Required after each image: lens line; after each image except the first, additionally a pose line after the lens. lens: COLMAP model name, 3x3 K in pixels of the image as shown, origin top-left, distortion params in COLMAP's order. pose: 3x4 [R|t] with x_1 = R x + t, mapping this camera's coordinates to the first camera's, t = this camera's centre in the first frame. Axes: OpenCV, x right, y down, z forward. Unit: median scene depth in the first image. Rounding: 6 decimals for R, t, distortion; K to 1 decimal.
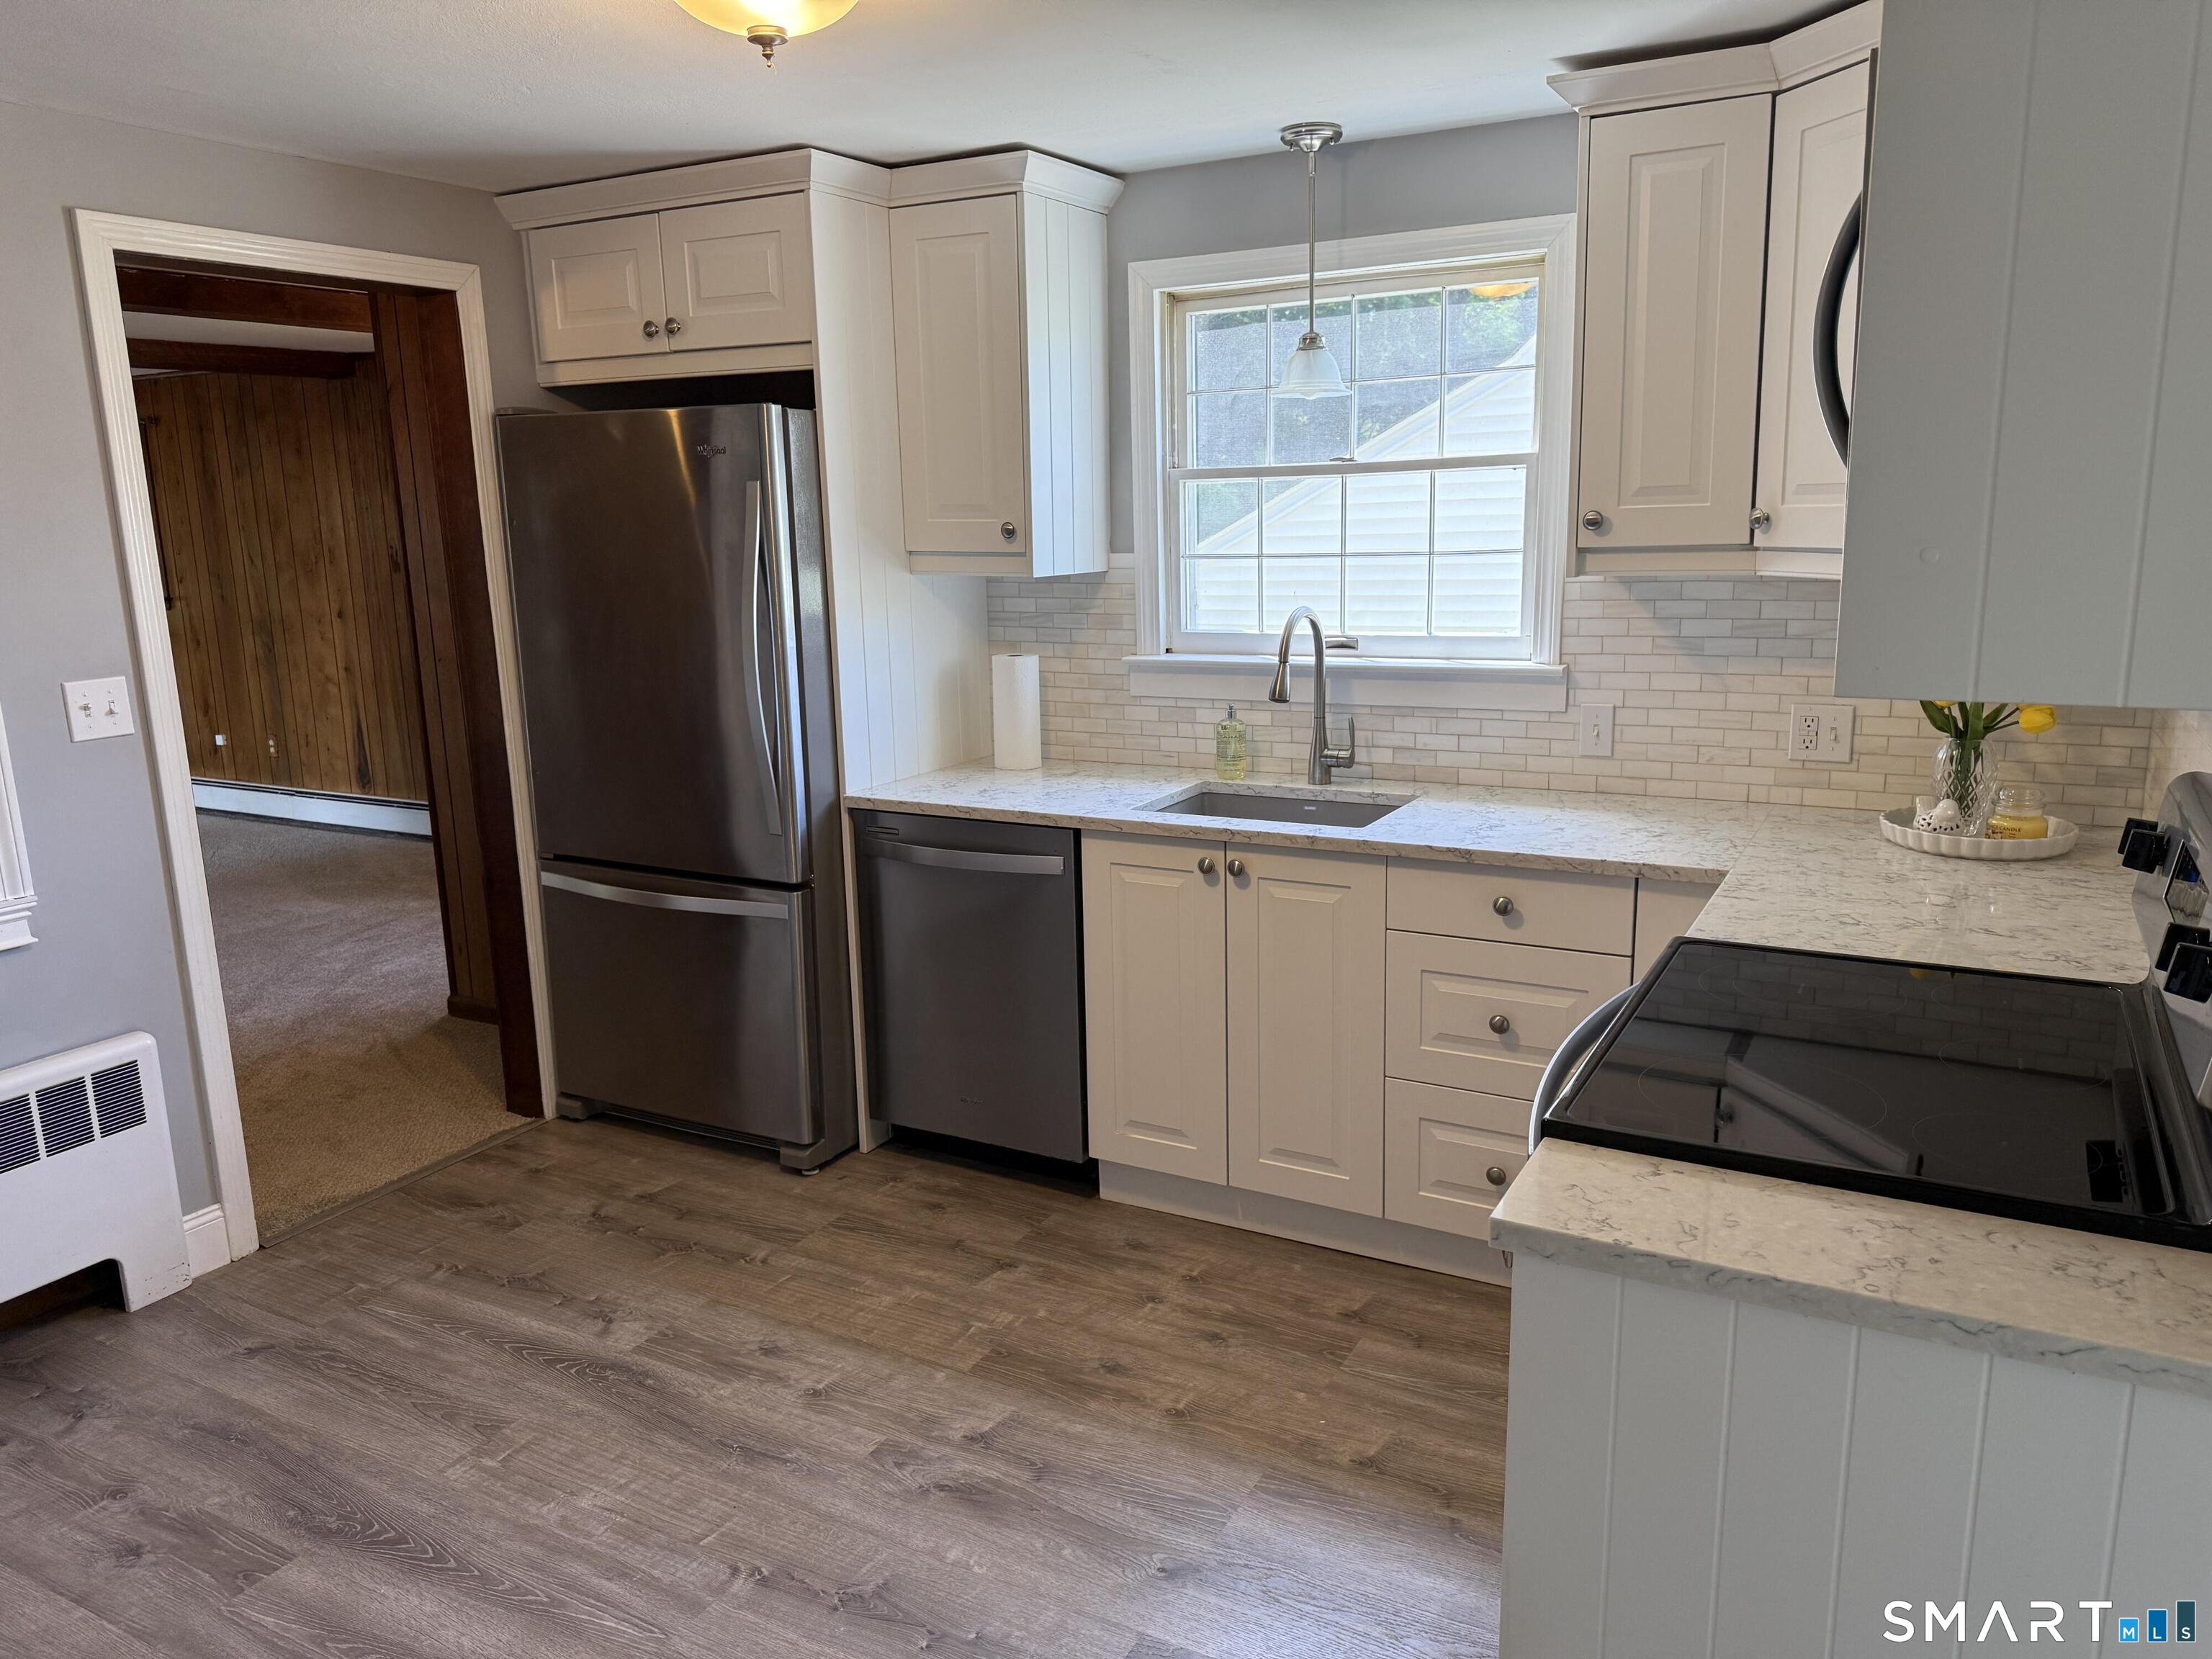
lens RADIAL K [[1562.3, 0, 1143.2], [0, 1562.3, 832.8], [0, 0, 1]] dist [0.074790, -0.098790]
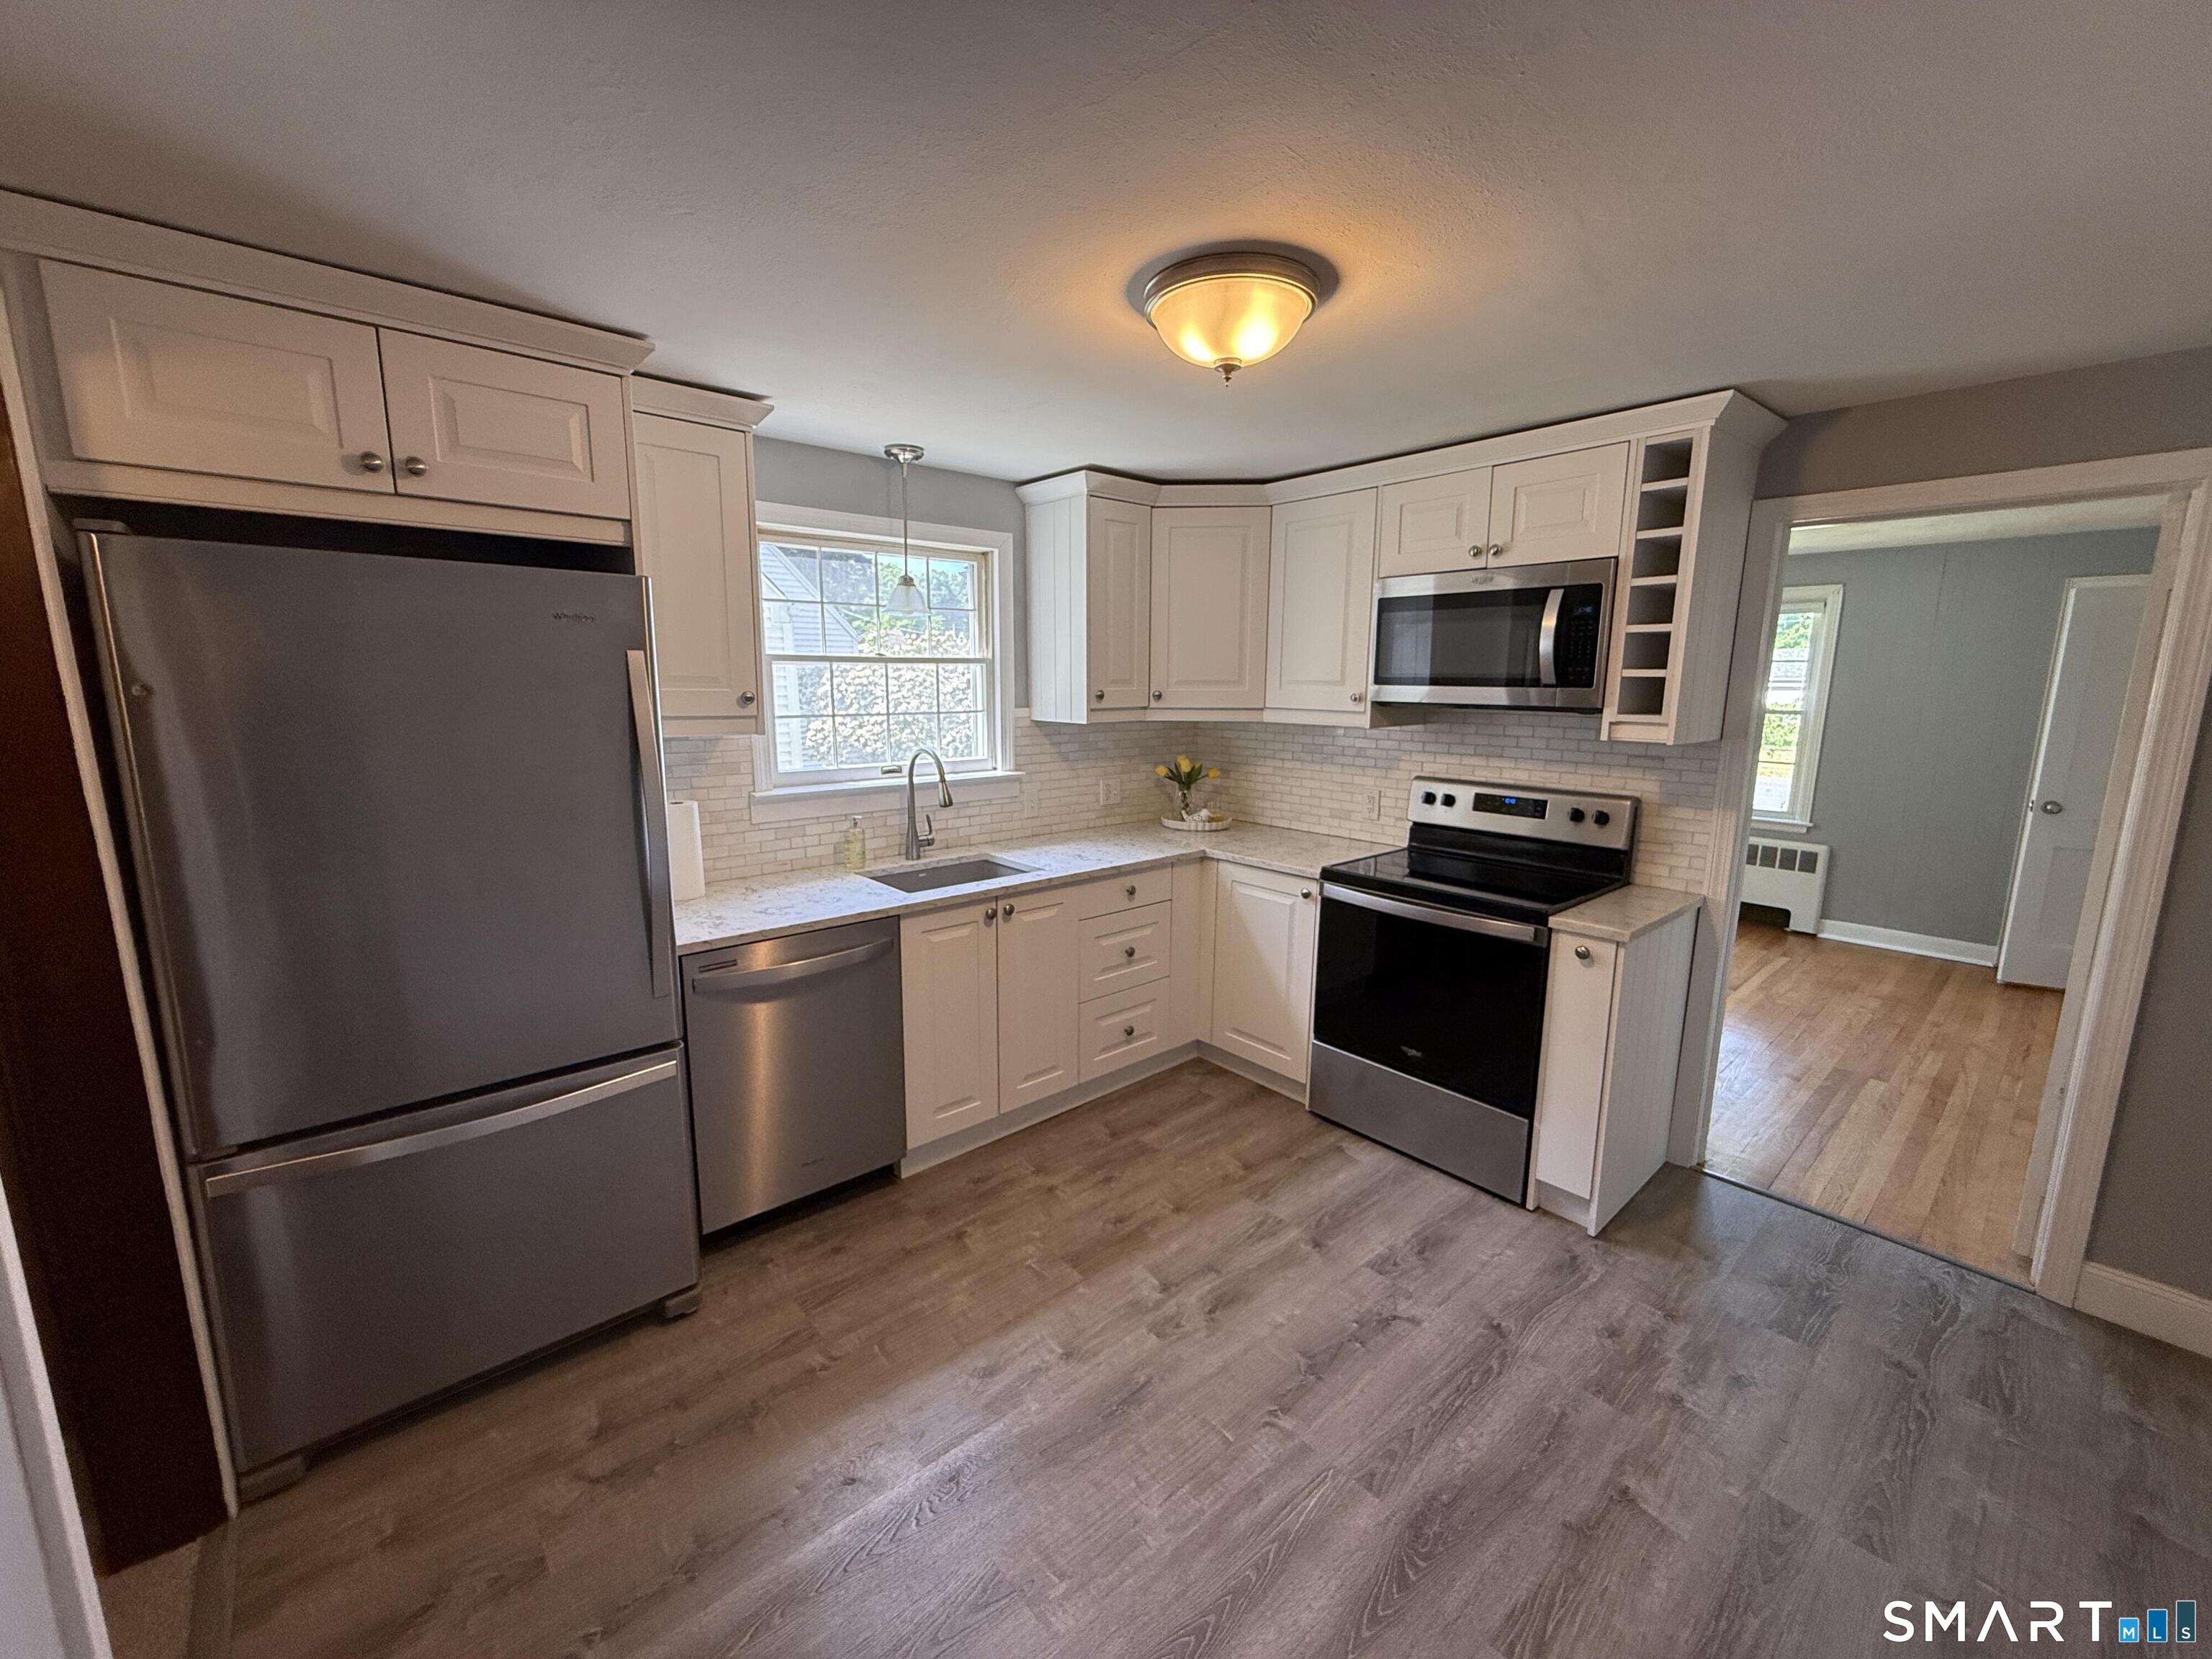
lens RADIAL K [[876.5, 0, 1103.3], [0, 876.5, 819.6], [0, 0, 1]] dist [-0.003085, 0.000420]
pose [[0.350155, -0.126125, 0.928162, -0.605760], [0.175634, 0.982159, 0.067203, -0.092244], [-0.920078, 0.139486, 0.366059, 0.480669]]
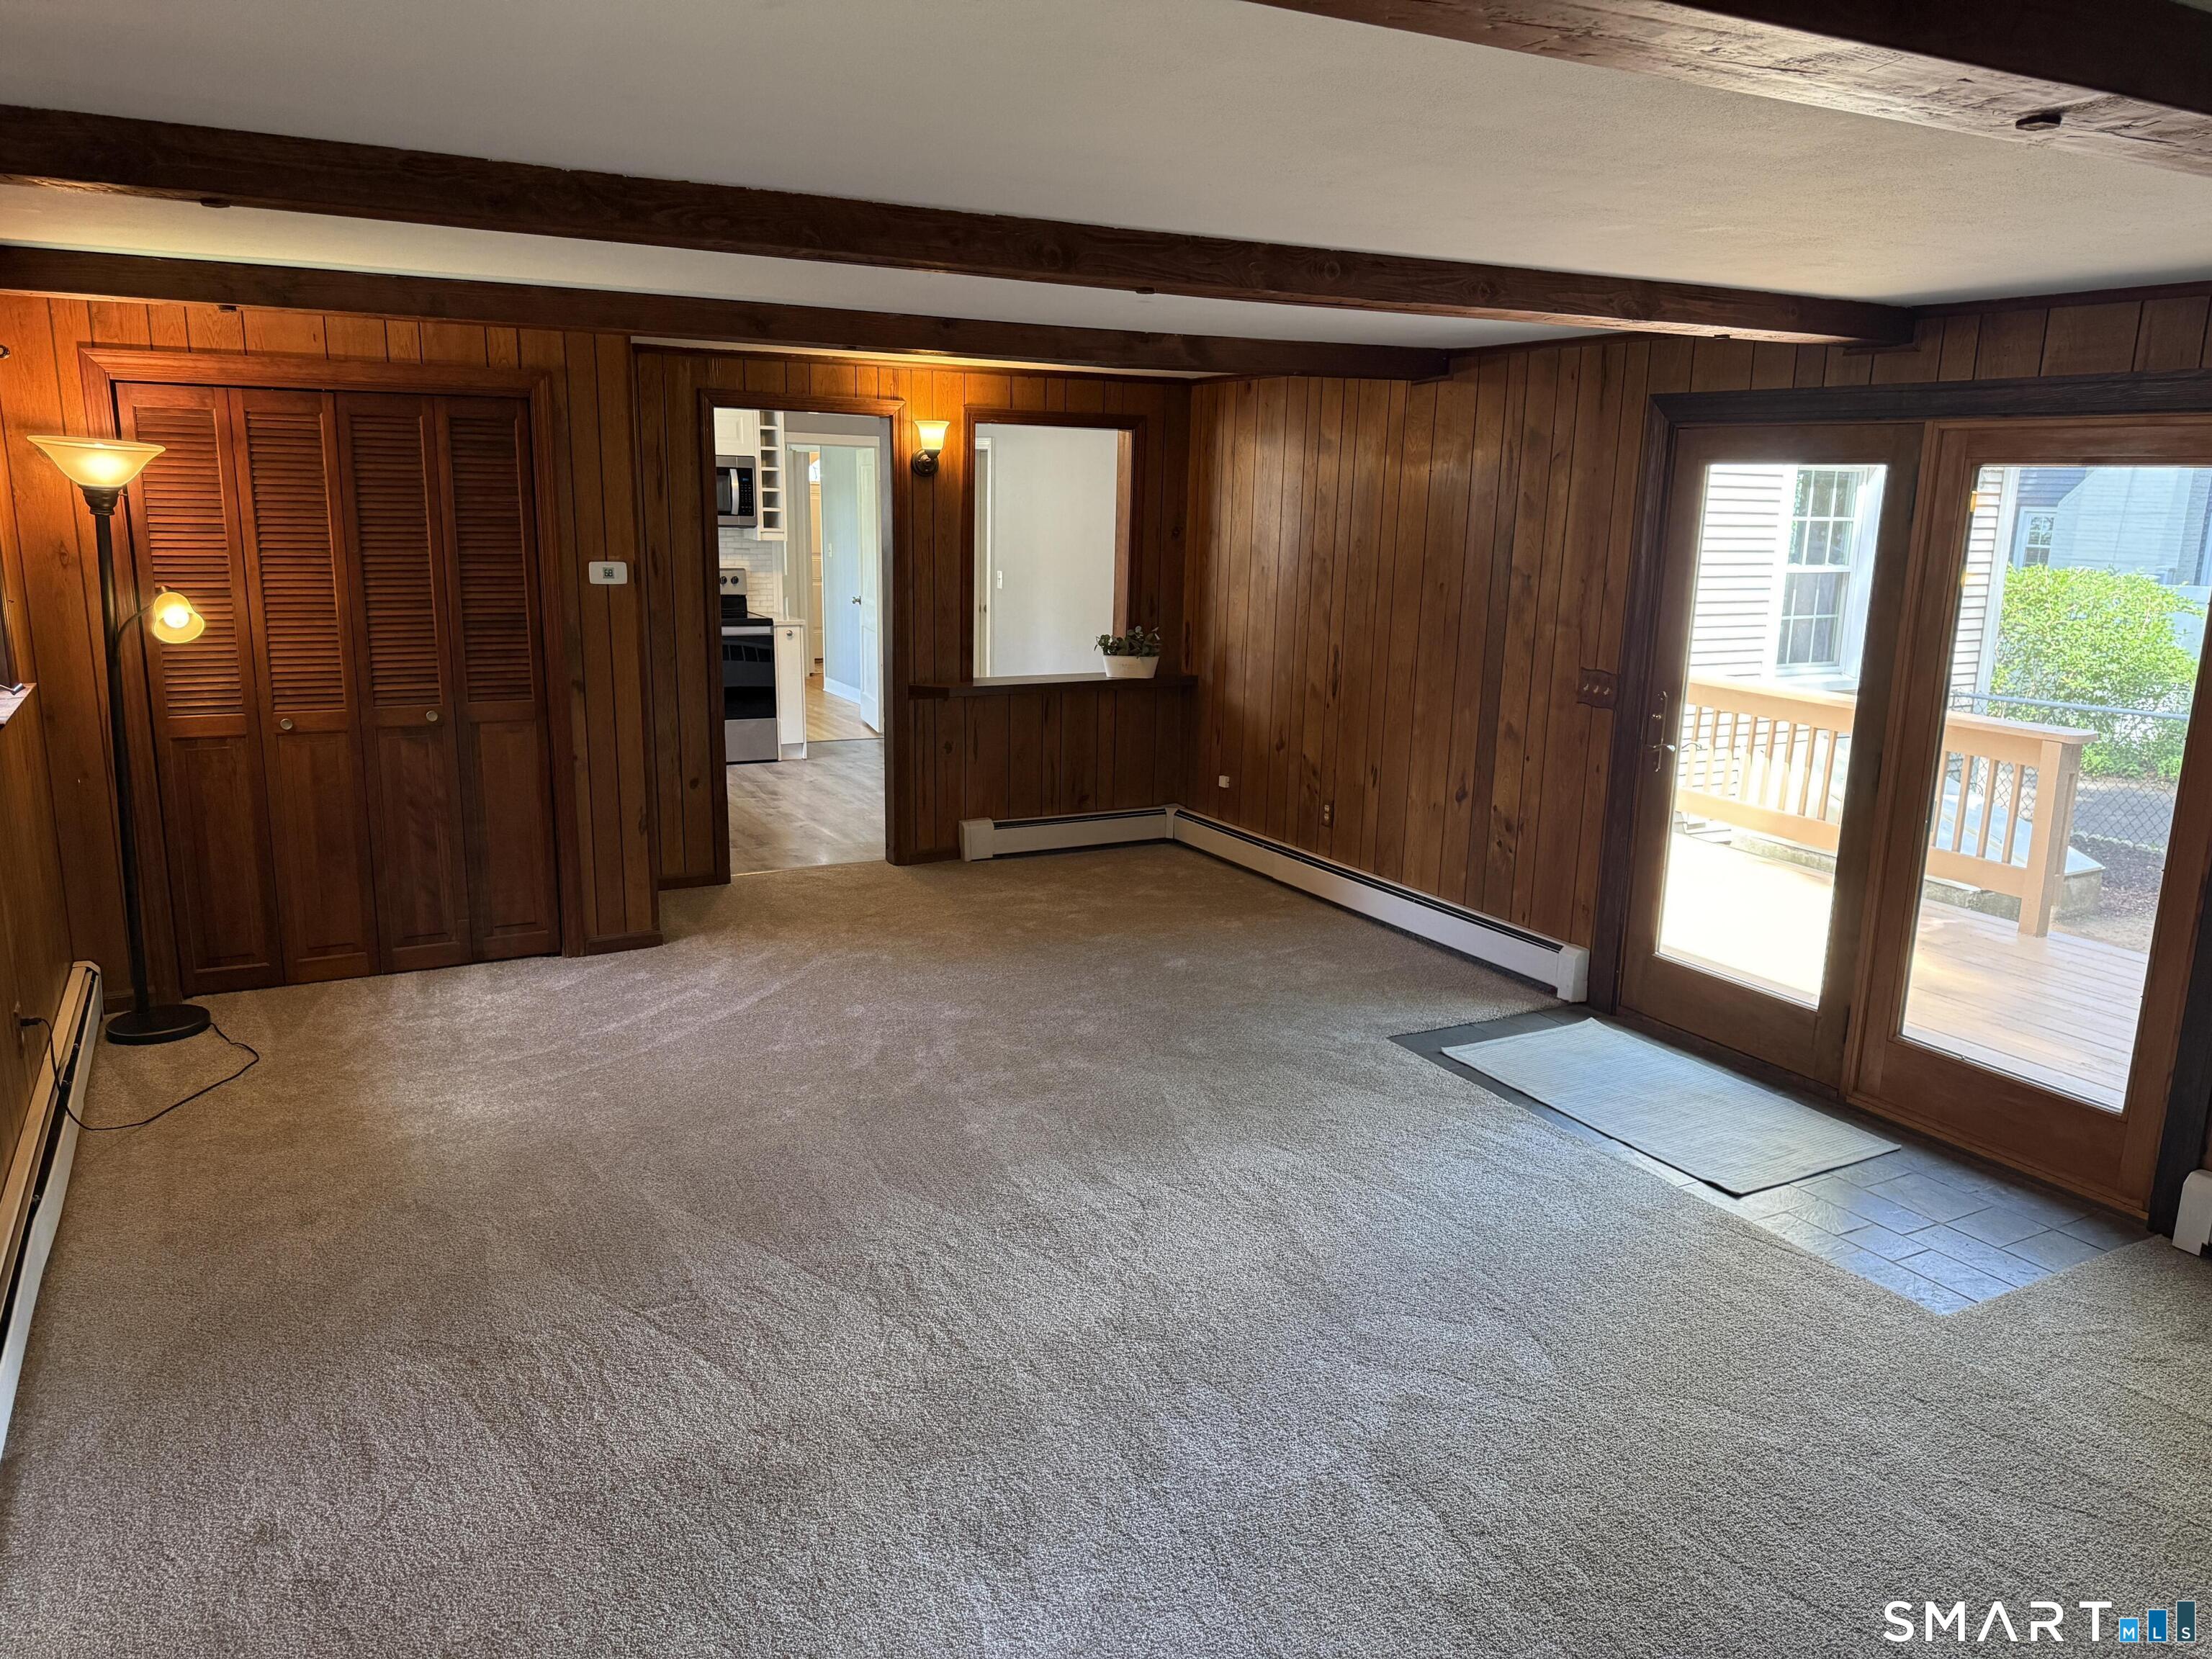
lens RADIAL K [[1562.3, 0, 1106.2], [0, 1562.3, 832.8], [0, 0, 1]] dist [0.074790, -0.098790]
pose [[-0.839048, -0.118100, 0.531084, -1.537134], [0.102470, 0.924381, 0.367451, -0.410306], [-0.534320, 0.362729, -0.763498, 1.874287]]
